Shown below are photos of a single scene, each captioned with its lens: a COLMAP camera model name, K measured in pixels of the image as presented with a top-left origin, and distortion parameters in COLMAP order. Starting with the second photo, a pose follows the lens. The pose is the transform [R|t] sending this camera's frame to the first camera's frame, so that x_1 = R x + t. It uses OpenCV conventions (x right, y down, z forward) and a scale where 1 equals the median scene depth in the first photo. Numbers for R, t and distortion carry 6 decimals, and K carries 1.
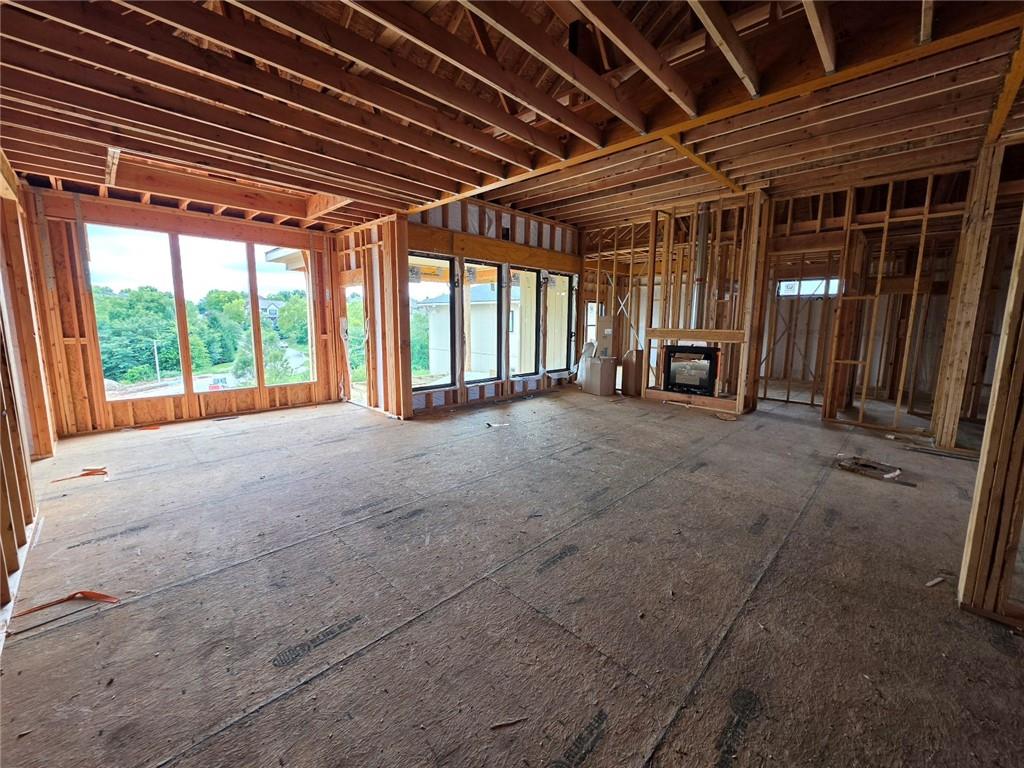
lens RADIAL K [[414.7, 0, 514.5], [0, 414.7, 377.2], [0, 0, 1]] dist [-0.002206, 0.000548]
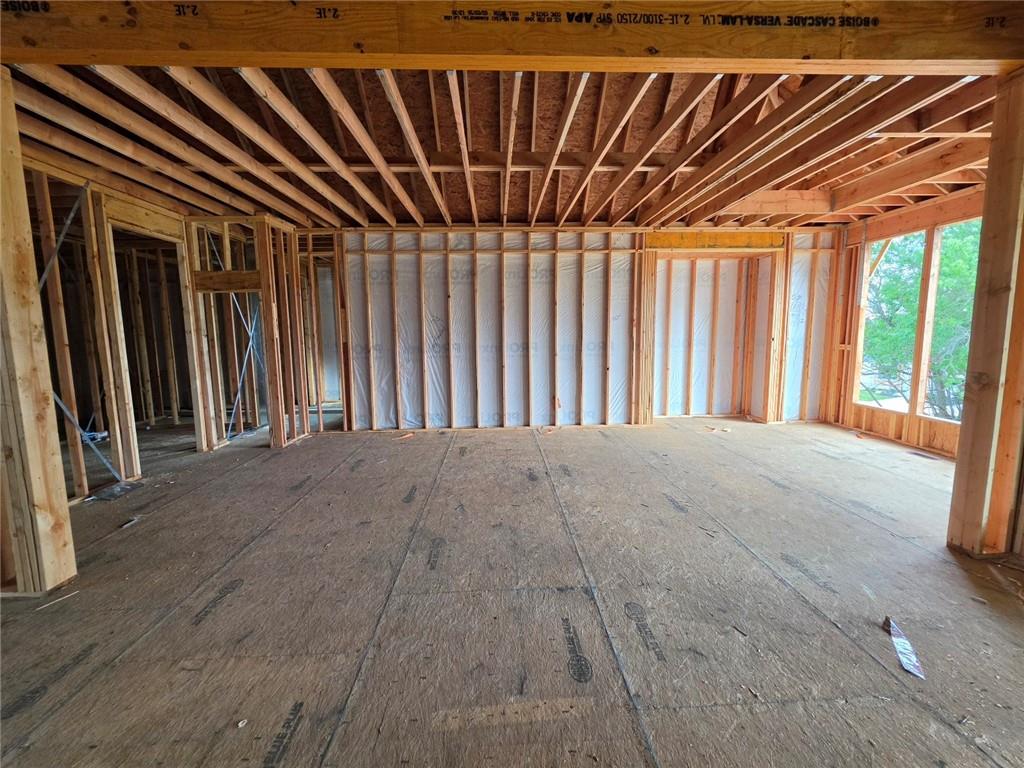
lens RADIAL K [[414.7, 0, 514.9], [0, 414.7, 381.1], [0, 0, 1]] dist [-0.002206, 0.000548]
pose [[-0.686420, 0.089214, -0.721712, 0.460586], [-0.095950, 0.972659, 0.211492, -0.154206], [0.720848, 0.214421, -0.659092, 1.137775]]
